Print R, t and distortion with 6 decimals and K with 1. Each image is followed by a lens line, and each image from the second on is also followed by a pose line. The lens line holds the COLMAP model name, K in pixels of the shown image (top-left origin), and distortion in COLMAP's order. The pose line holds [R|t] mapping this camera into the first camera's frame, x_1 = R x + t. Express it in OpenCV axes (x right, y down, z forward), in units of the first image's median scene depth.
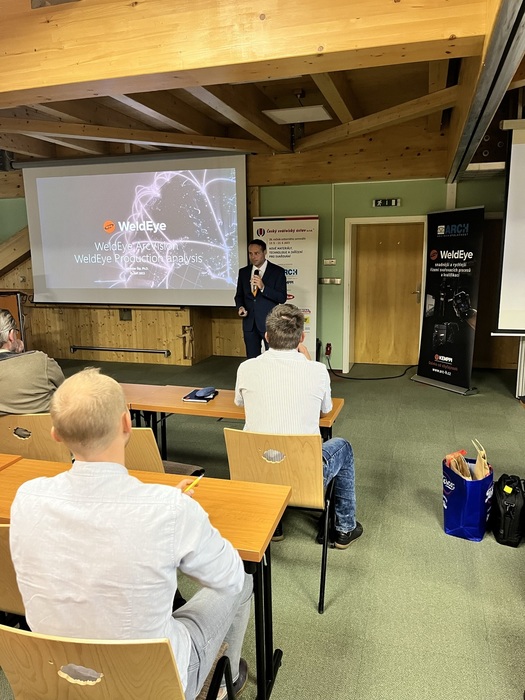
lens RADIAL K [[528.3, 0, 264.5], [0, 528.3, 345.9], [0, 0, 1]] dist [-0.002827, 0.007849]
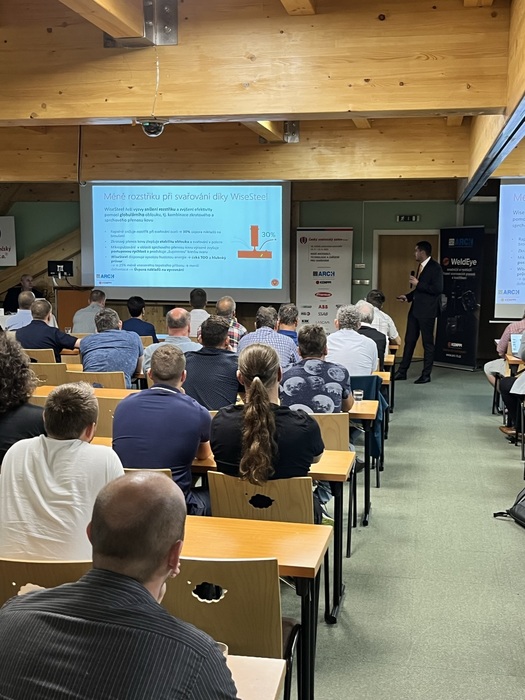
lens RADIAL K [[868.4, 0, 263.0], [0, 868.4, 352.3], [0, 0, 1]] dist [0.003260, 0.000000]
pose [[0.994298, 0.004896, 0.106525, -0.315558], [0.001014, 0.998466, -0.055351, 0.148799], [-0.106633, 0.055144, 0.992768, -0.943709]]
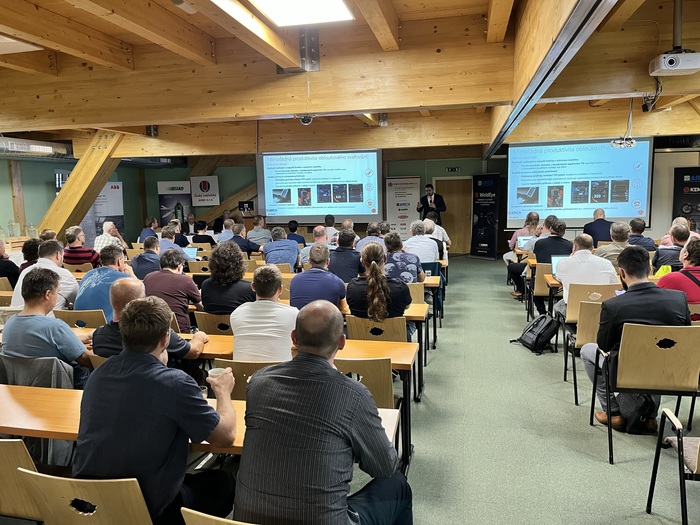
lens RADIAL K [[528.3, 0, 347.3], [0, 528.3, 262.4], [0, 0, 1]] dist [-0.002827, 0.007849]
pose [[0.997017, -0.020888, 0.074296, -0.333152], [0.024087, 0.998809, -0.042425, 0.160952], [-0.073321, 0.044088, 0.996333, -0.978906]]
